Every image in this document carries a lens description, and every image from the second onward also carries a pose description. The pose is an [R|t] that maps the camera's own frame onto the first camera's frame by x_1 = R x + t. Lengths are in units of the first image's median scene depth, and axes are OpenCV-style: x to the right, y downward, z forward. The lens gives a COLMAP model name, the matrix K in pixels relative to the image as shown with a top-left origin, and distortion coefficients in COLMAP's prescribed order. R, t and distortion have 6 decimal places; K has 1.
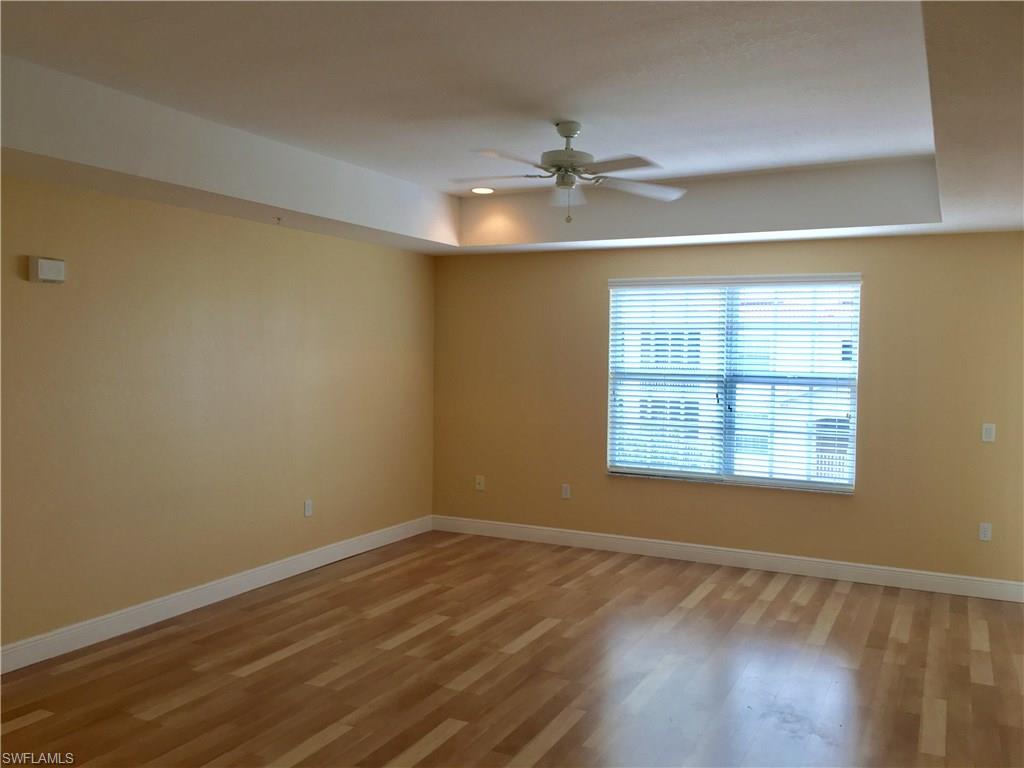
lens RADIAL K [[873.5, 0, 512.0], [0, 873.5, 384.0], [0, 0, 1]] dist [0.074245, -0.132602]
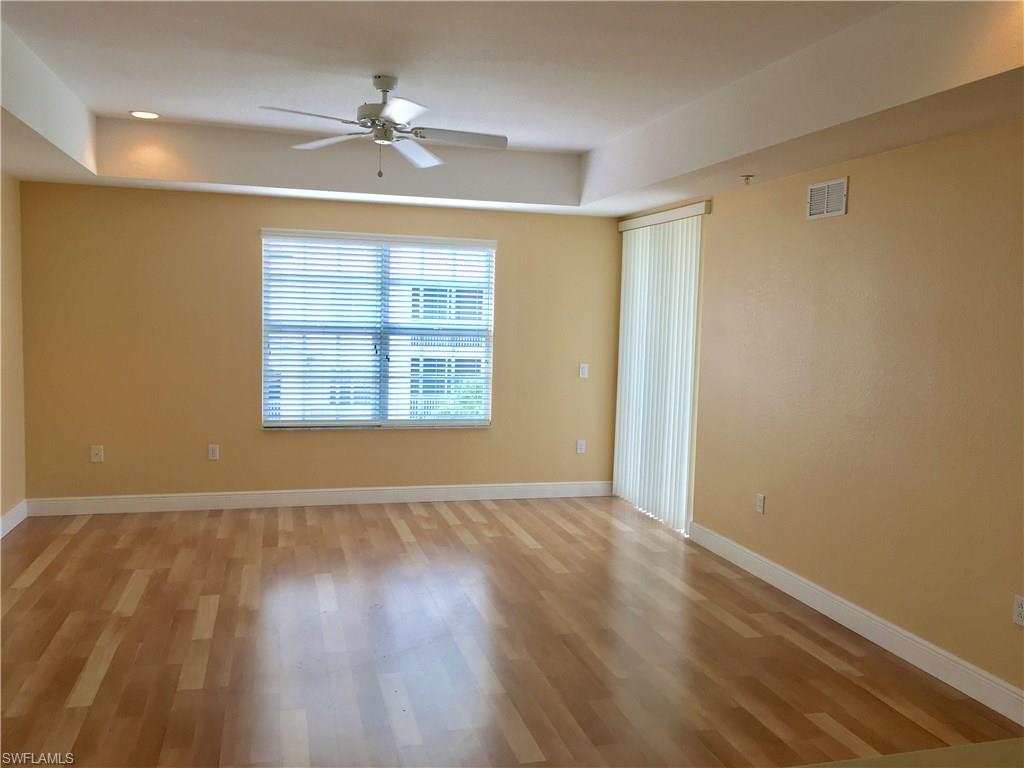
lens RADIAL K [[873.5, 0, 512.0], [0, 873.5, 384.0], [0, 0, 1]] dist [0.074245, -0.132602]
pose [[0.741652, -0.048959, 0.668995, -0.356149], [0.009008, 0.997970, 0.063049, -0.007062], [-0.670724, -0.040734, 0.740588, 0.099332]]
